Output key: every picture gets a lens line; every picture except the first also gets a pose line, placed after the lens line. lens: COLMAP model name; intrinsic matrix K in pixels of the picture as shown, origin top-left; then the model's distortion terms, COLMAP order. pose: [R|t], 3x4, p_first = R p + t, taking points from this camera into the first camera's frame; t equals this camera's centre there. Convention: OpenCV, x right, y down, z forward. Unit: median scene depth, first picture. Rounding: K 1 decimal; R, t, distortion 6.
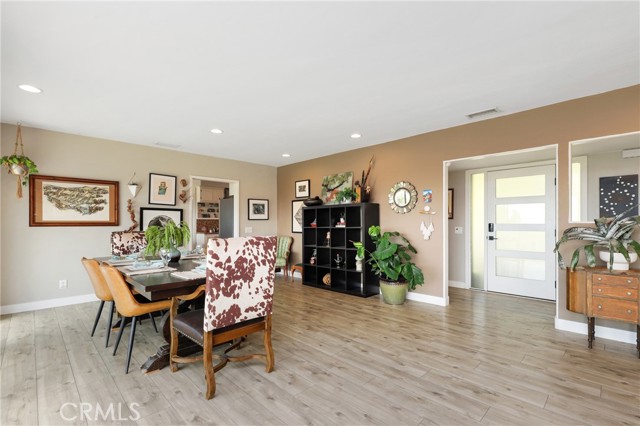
lens RADIAL K [[295.1, 0, 314.1], [0, 295.1, 222.5], [0, 0, 1]] dist [-0.005857, 0.003503]
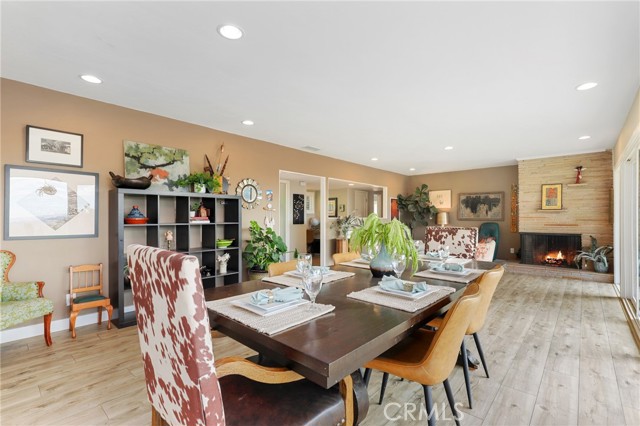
lens RADIAL K [[295.1, 0, 335.7], [0, 295.1, 218.0], [0, 0, 1]] dist [-0.005857, 0.003503]
pose [[-0.103759, 0.004025, 0.994594, -0.938720], [-0.002004, 0.999989, -0.004256, 0.006398], [-0.994600, -0.002435, -0.103750, 0.976071]]
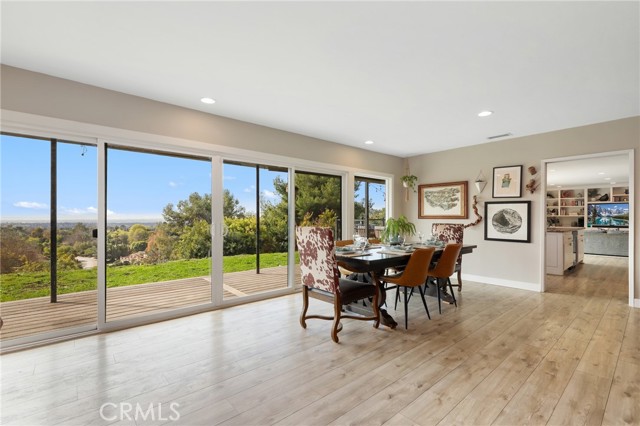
lens RADIAL K [[295.1, 0, 329.0], [0, 295.1, 206.1], [0, 0, 1]] dist [-0.005857, 0.003503]
pose [[-0.049066, -0.035745, -0.998156, 0.653852], [0.003852, 0.999345, -0.035977, -0.000008], [0.998788, -0.005610, -0.048897, 0.640373]]
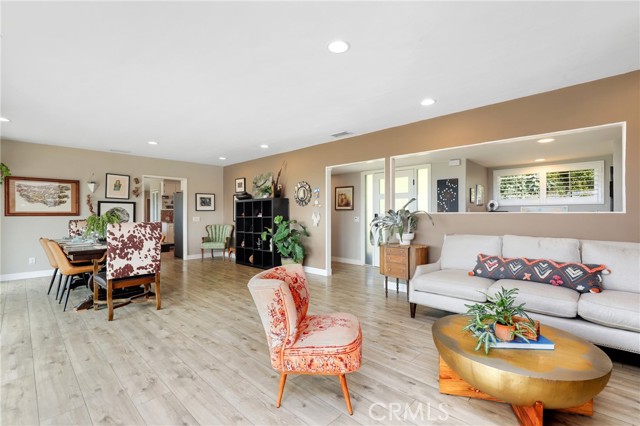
lens RADIAL K [[295.1, 0, 316.9], [0, 295.1, 212.5], [0, 0, 1]] dist [-0.005857, 0.003503]
pose [[0.999654, 0.000241, 0.026299, 0.398191], [-0.000217, 1.000000, -0.000891, -0.002273], [-0.026299, 0.000885, 0.999654, -0.354912]]
